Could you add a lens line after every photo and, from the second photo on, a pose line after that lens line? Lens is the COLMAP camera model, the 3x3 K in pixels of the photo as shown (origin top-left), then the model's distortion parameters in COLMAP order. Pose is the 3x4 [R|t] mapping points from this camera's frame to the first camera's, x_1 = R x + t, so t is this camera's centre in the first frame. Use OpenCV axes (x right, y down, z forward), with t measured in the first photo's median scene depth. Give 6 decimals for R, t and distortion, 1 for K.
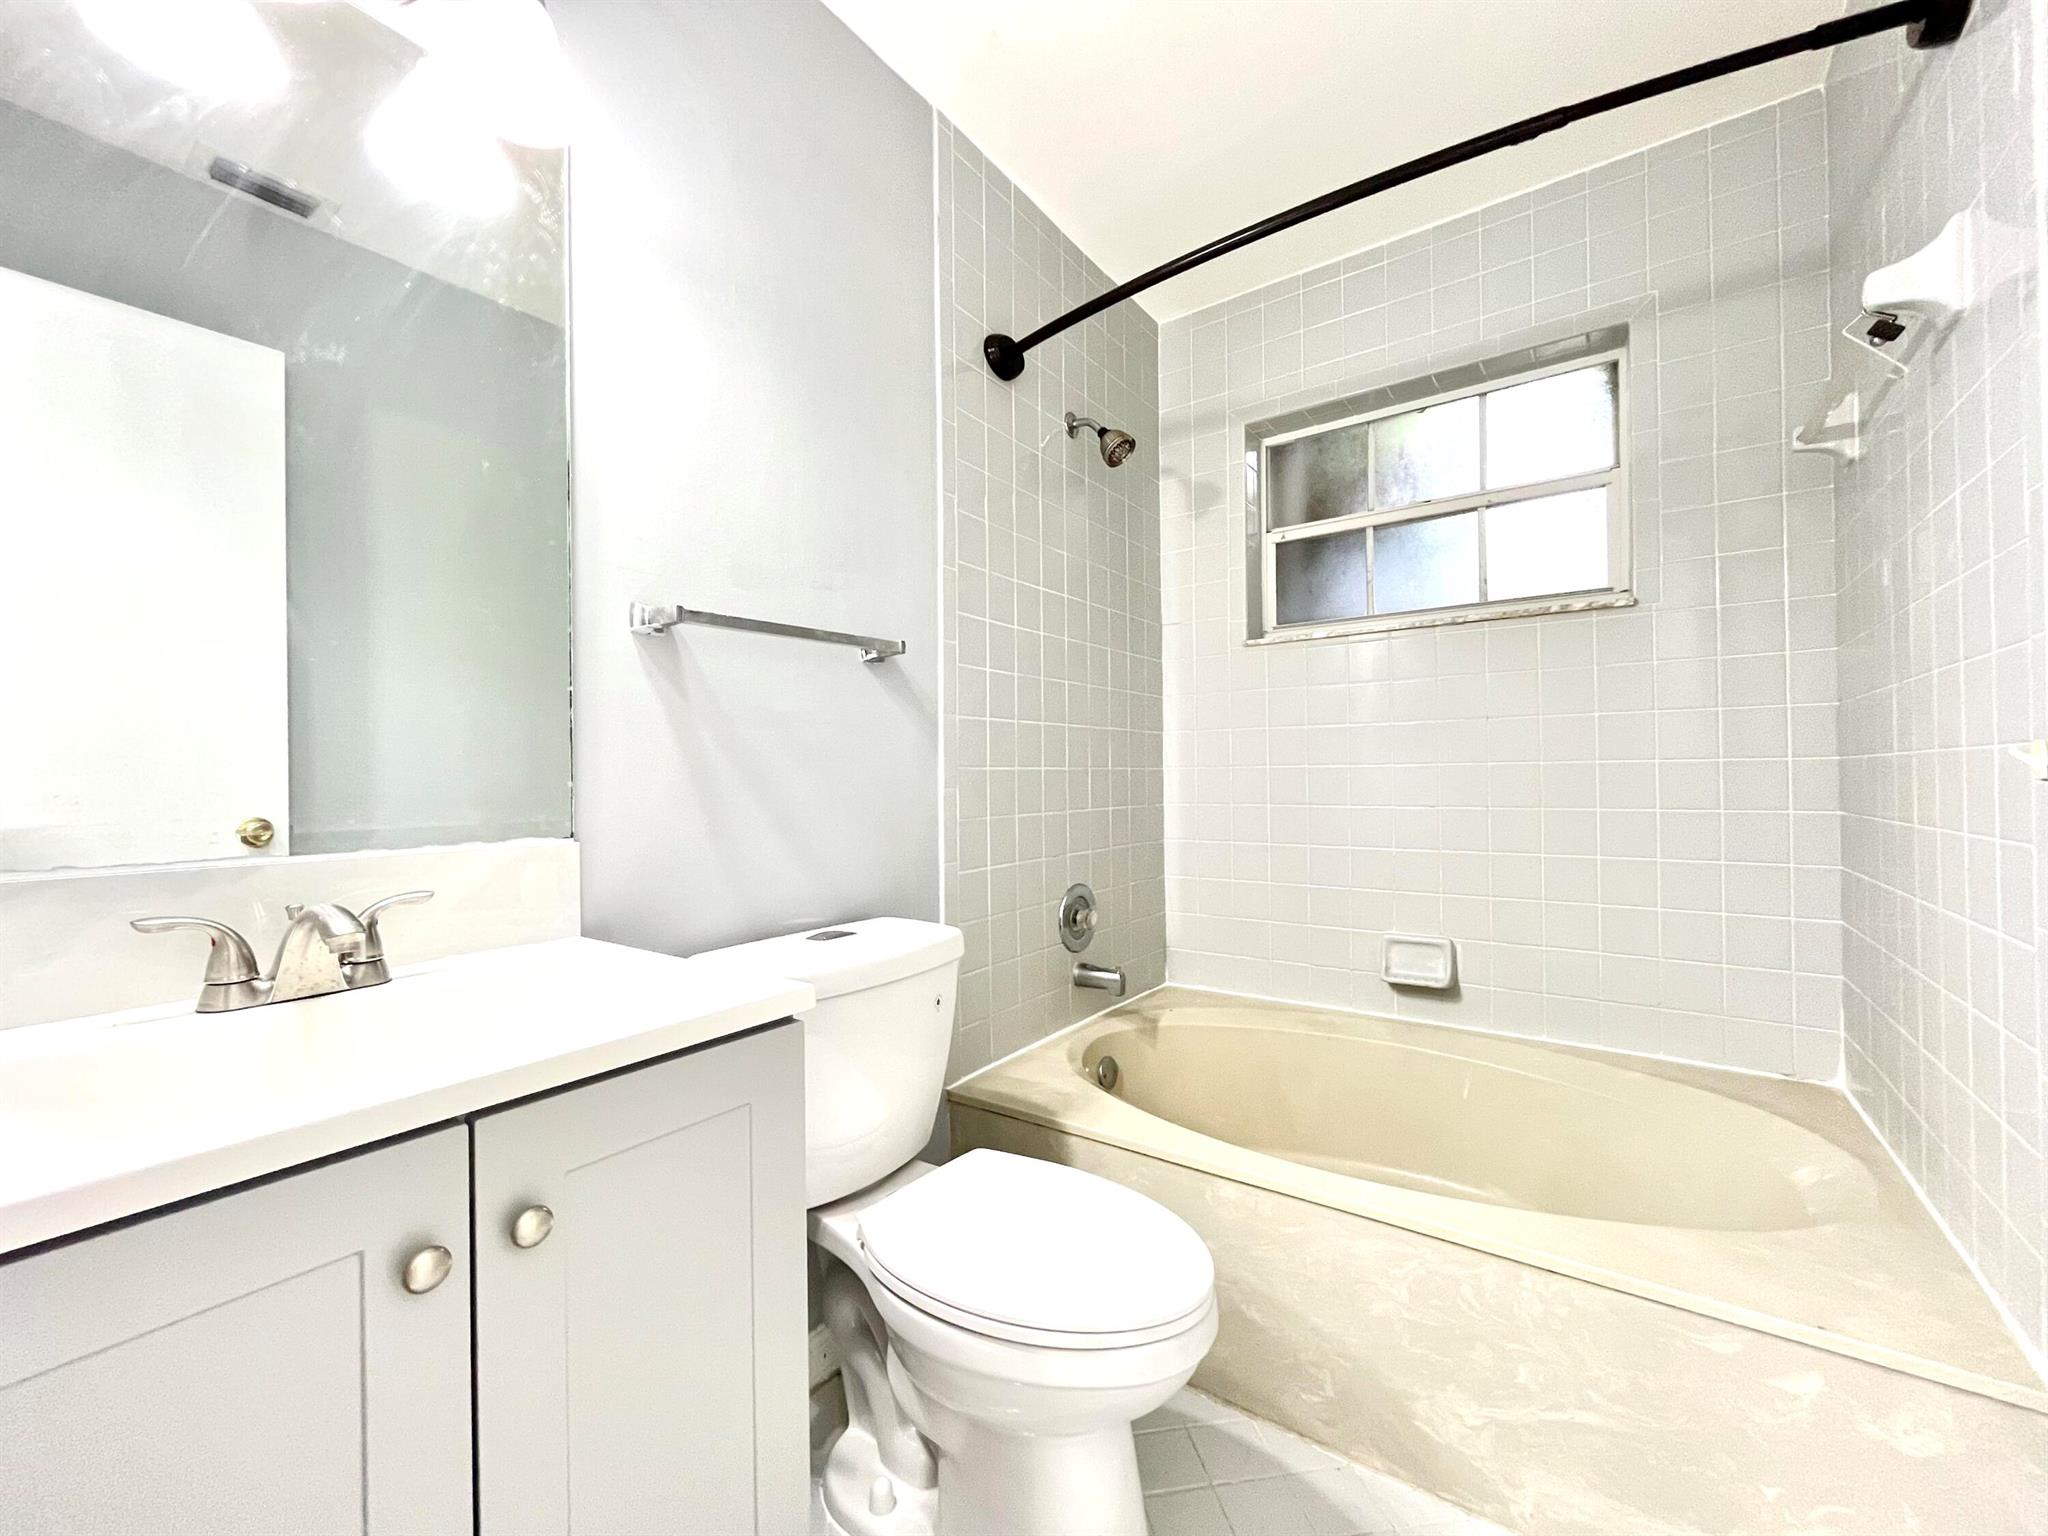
lens RADIAL K [[838.1, 0, 1010.0], [0, 838.1, 769.6], [0, 0, 1]] dist [-0.003283, 0.000465]
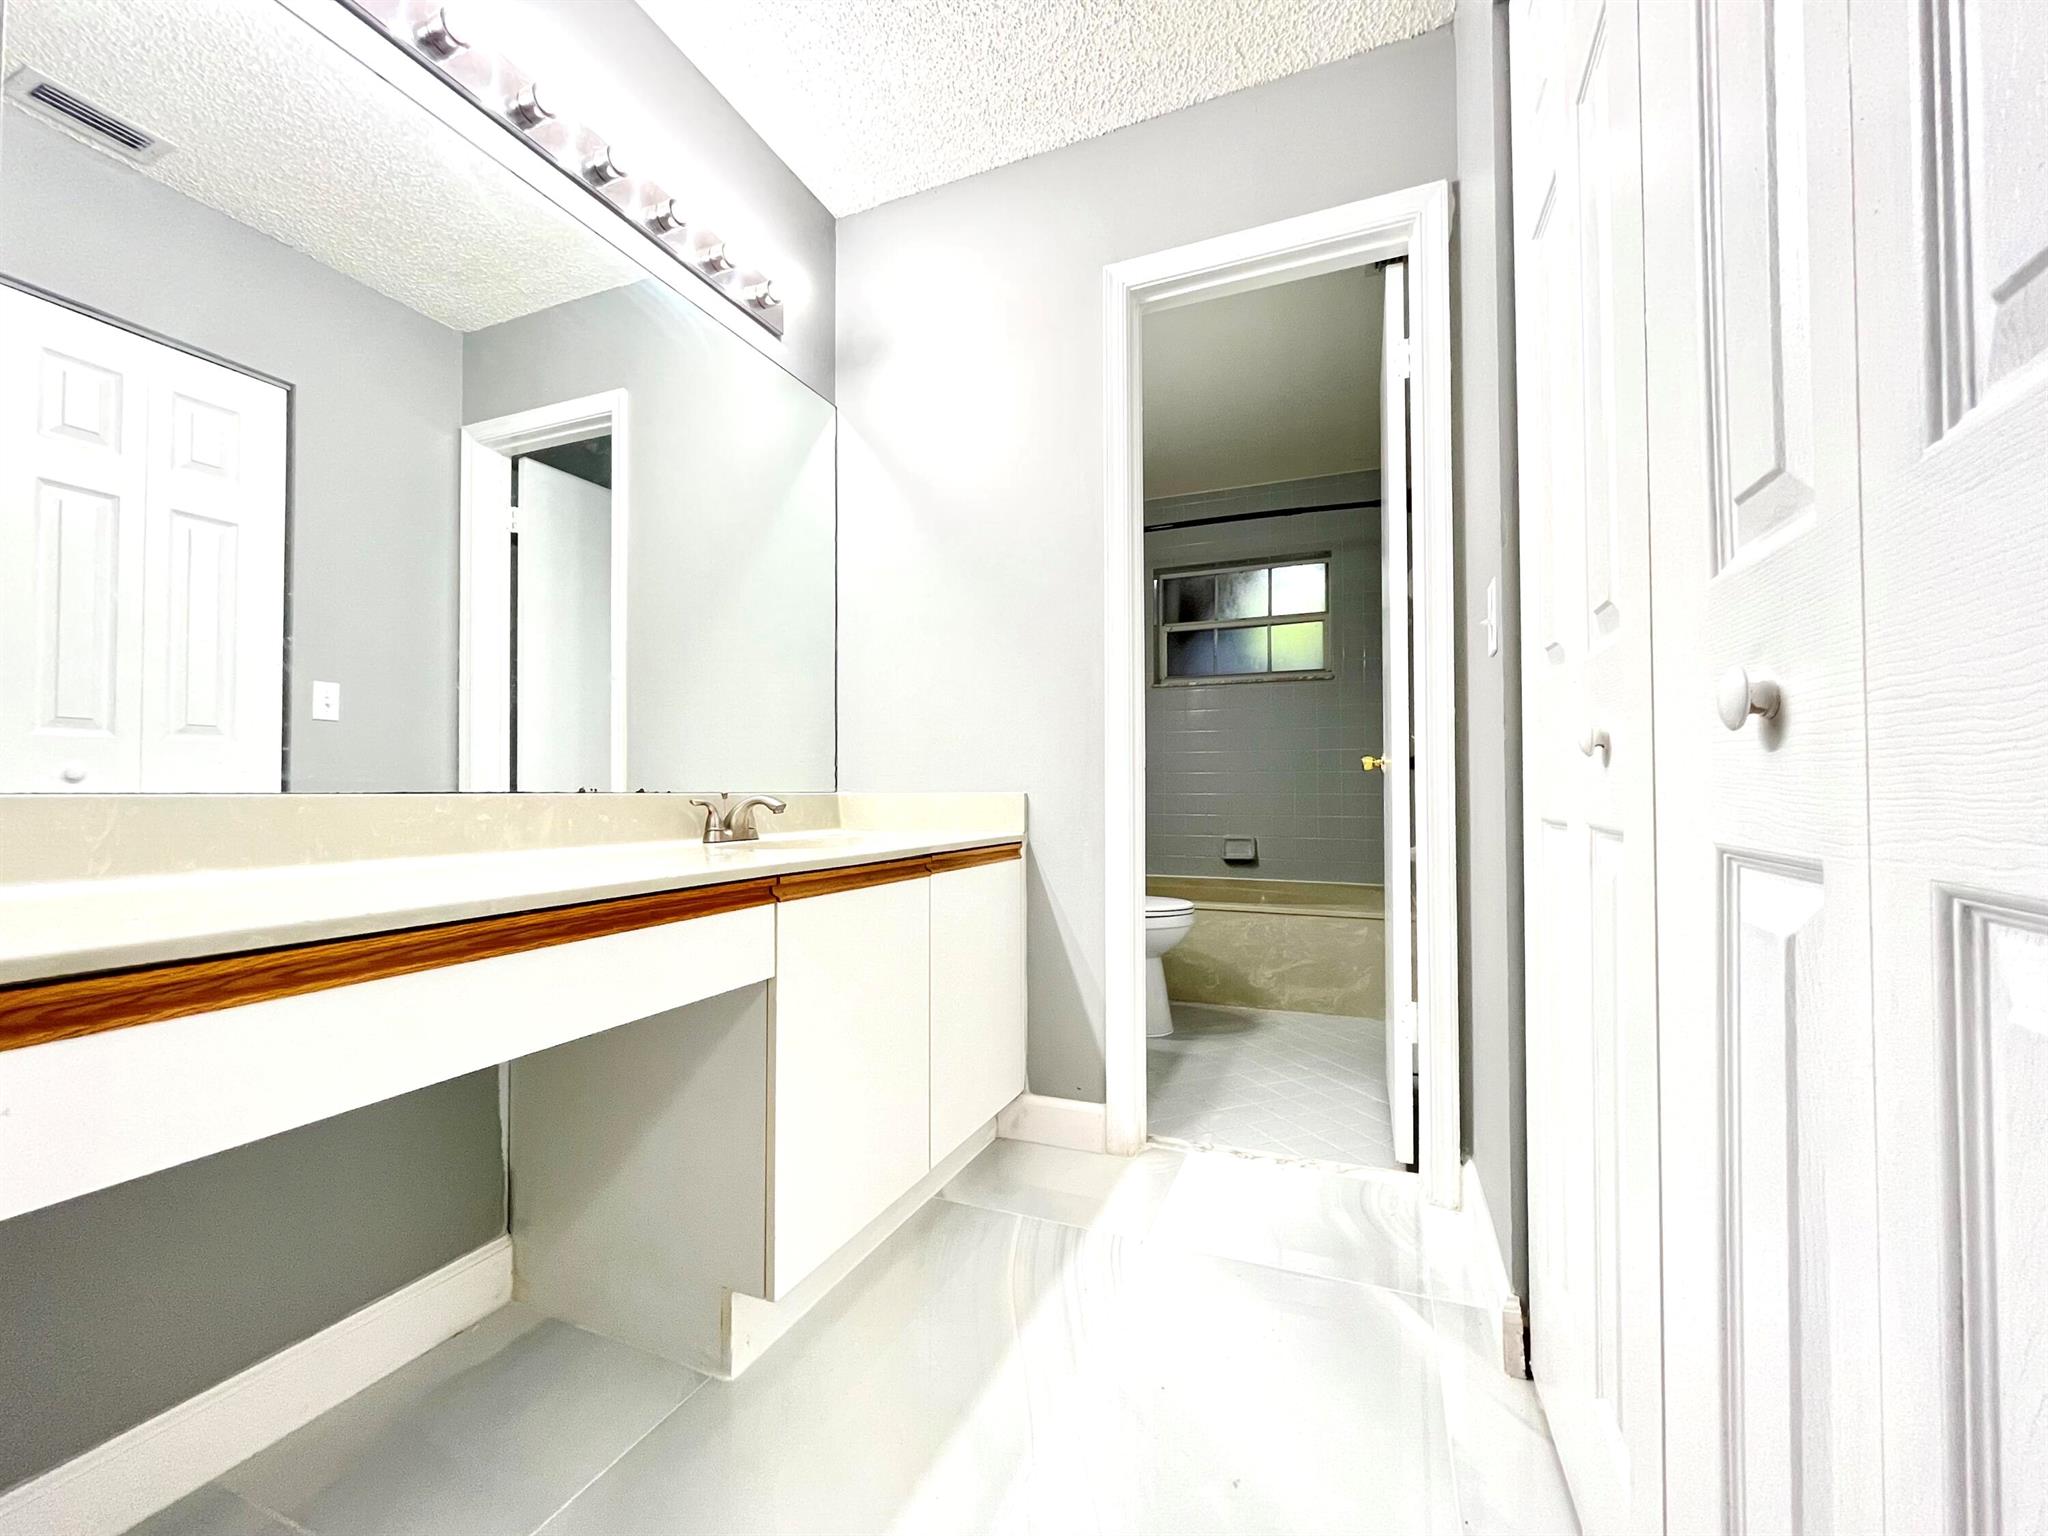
lens RADIAL K [[838.1, 0, 1018.5], [0, 838.1, 769.4], [0, 0, 1]] dist [-0.003283, 0.000465]
pose [[0.970835, 0.016889, 0.239153, -0.635578], [-0.013203, 0.999768, -0.017008, 0.098950], [-0.239385, 0.013354, 0.970833, -1.031874]]
